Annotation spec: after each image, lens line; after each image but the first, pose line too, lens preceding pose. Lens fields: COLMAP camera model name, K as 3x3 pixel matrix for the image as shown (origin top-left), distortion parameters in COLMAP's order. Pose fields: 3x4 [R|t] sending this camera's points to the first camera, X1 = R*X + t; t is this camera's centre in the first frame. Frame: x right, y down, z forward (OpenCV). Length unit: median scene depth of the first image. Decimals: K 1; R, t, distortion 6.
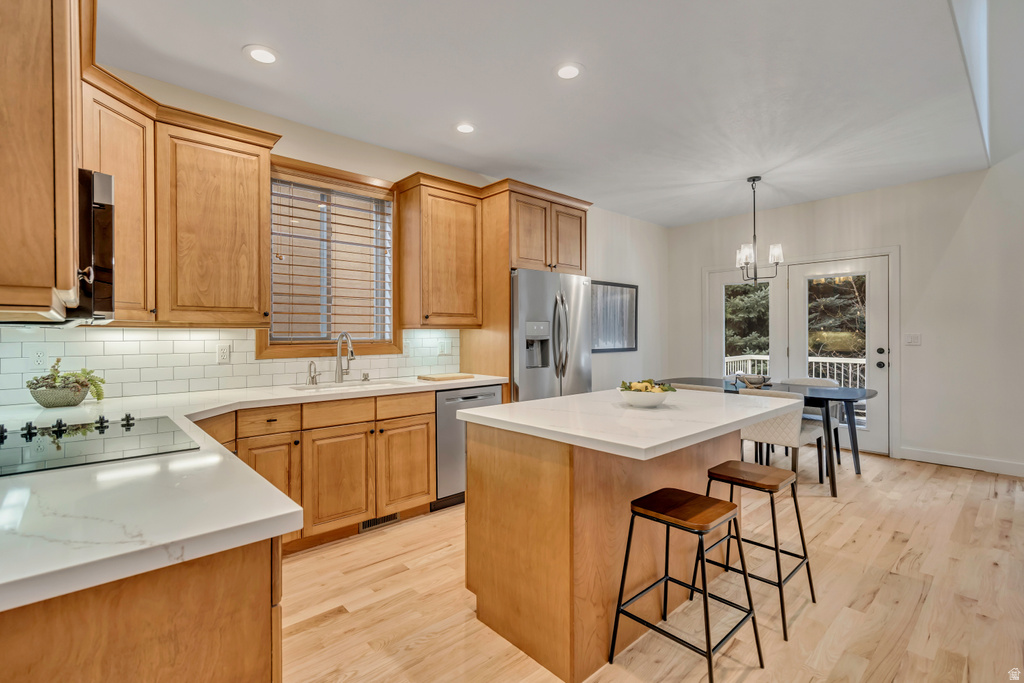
lens RADIAL K [[462.8, 0, 507.1], [0, 462.8, 340.8], [0, 0, 1]] dist [-0.002353, 0.000886]
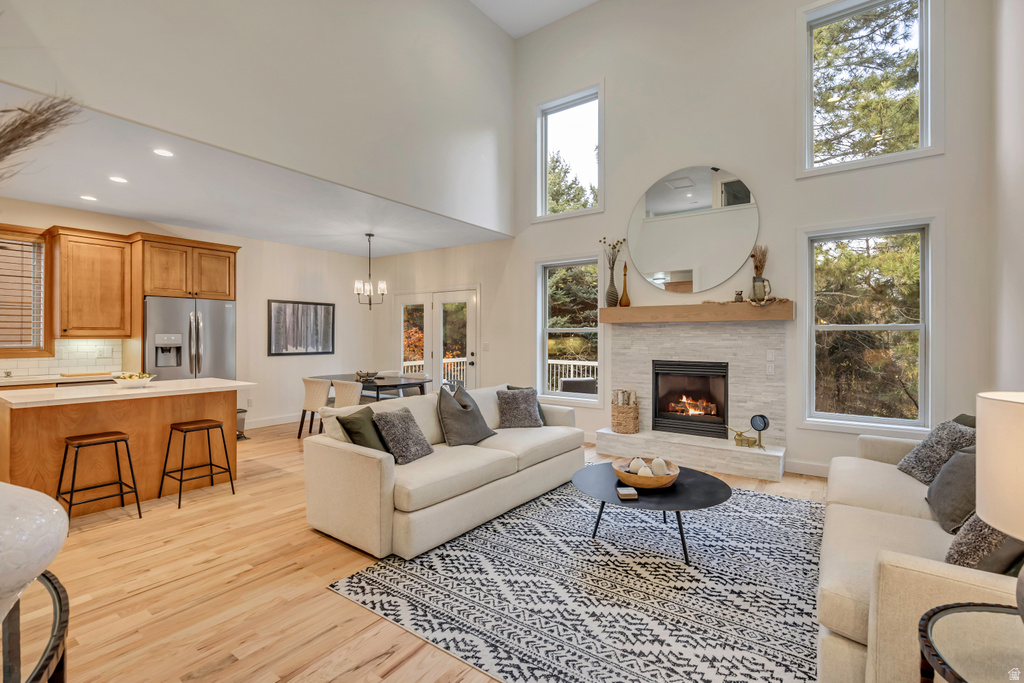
lens RADIAL K [[462.8, 0, 510.6], [0, 462.8, 337.1], [0, 0, 1]] dist [-0.002353, 0.000886]
pose [[0.975395, 0.006546, 0.220369, 0.765480], [-0.004043, 0.999922, -0.011810, -0.019616], [-0.220429, 0.010628, 0.975345, -0.588629]]
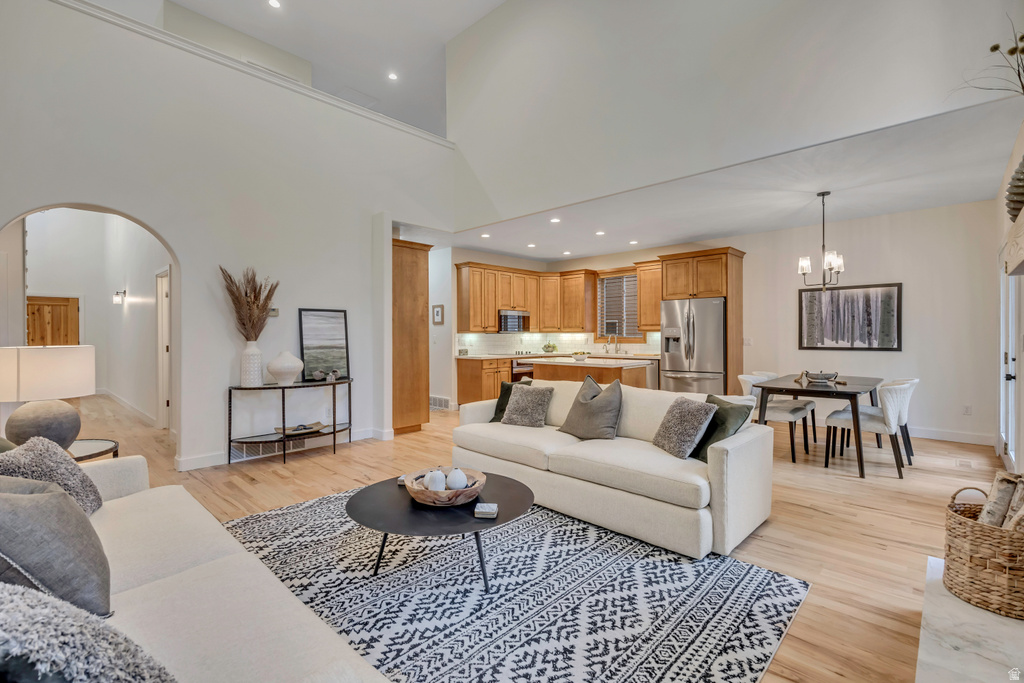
lens RADIAL K [[462.8, 0, 509.6], [0, 462.8, 335.4], [0, 0, 1]] dist [-0.002353, 0.000886]
pose [[0.083475, 0.004654, -0.996499, 1.861804], [-0.008987, 0.999952, 0.003918, -0.012147], [0.996469, 0.008628, 0.083513, 0.195036]]
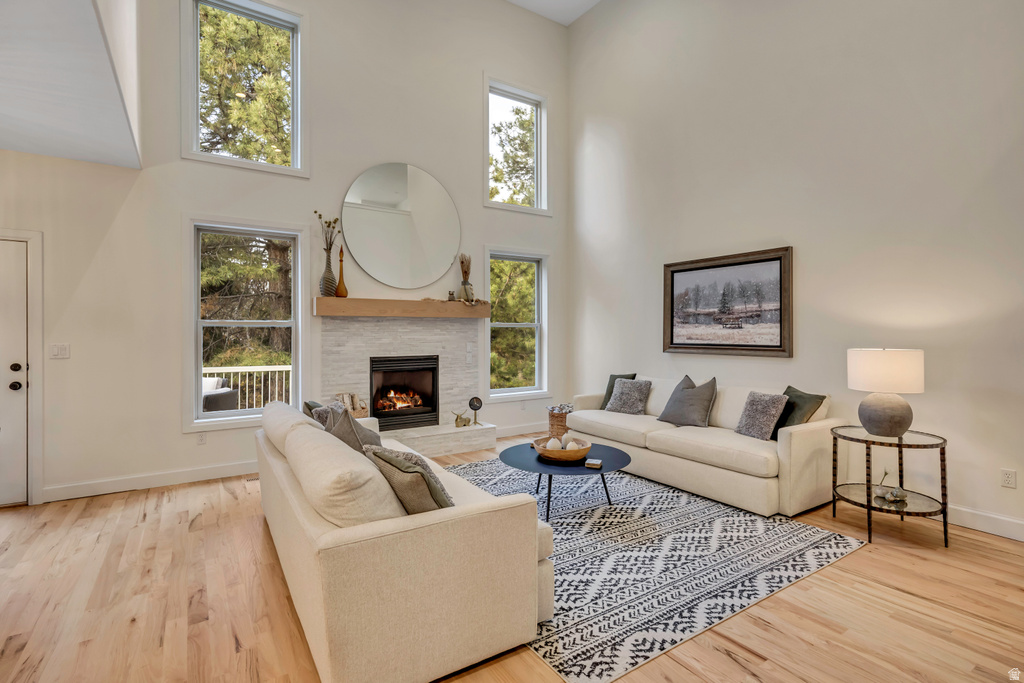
lens RADIAL K [[491.1, 0, 512.2], [0, 491.1, 322.2], [0, 0, 1]] dist [0.004999, -0.000747]
pose [[0.140442, 0.026390, 0.989737, 0.162971], [0.015176, 0.999470, -0.028803, -0.020457], [-0.989973, 0.019066, 0.139967, 0.114738]]
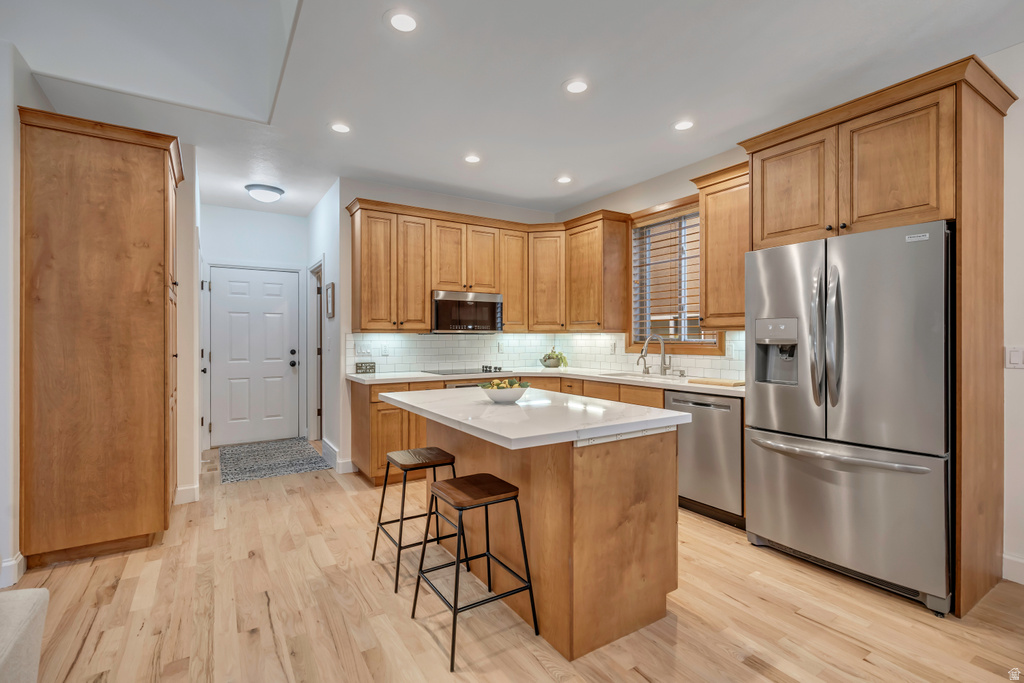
lens RADIAL K [[462.8, 0, 509.7], [0, 462.8, 336.1], [0, 0, 1]] dist [-0.002353, 0.000886]
pose [[-0.165451, 0.002217, -0.986215, 0.834020], [-0.011050, 0.999931, 0.004101, -0.013667], [0.986156, 0.011576, -0.165415, 0.714527]]
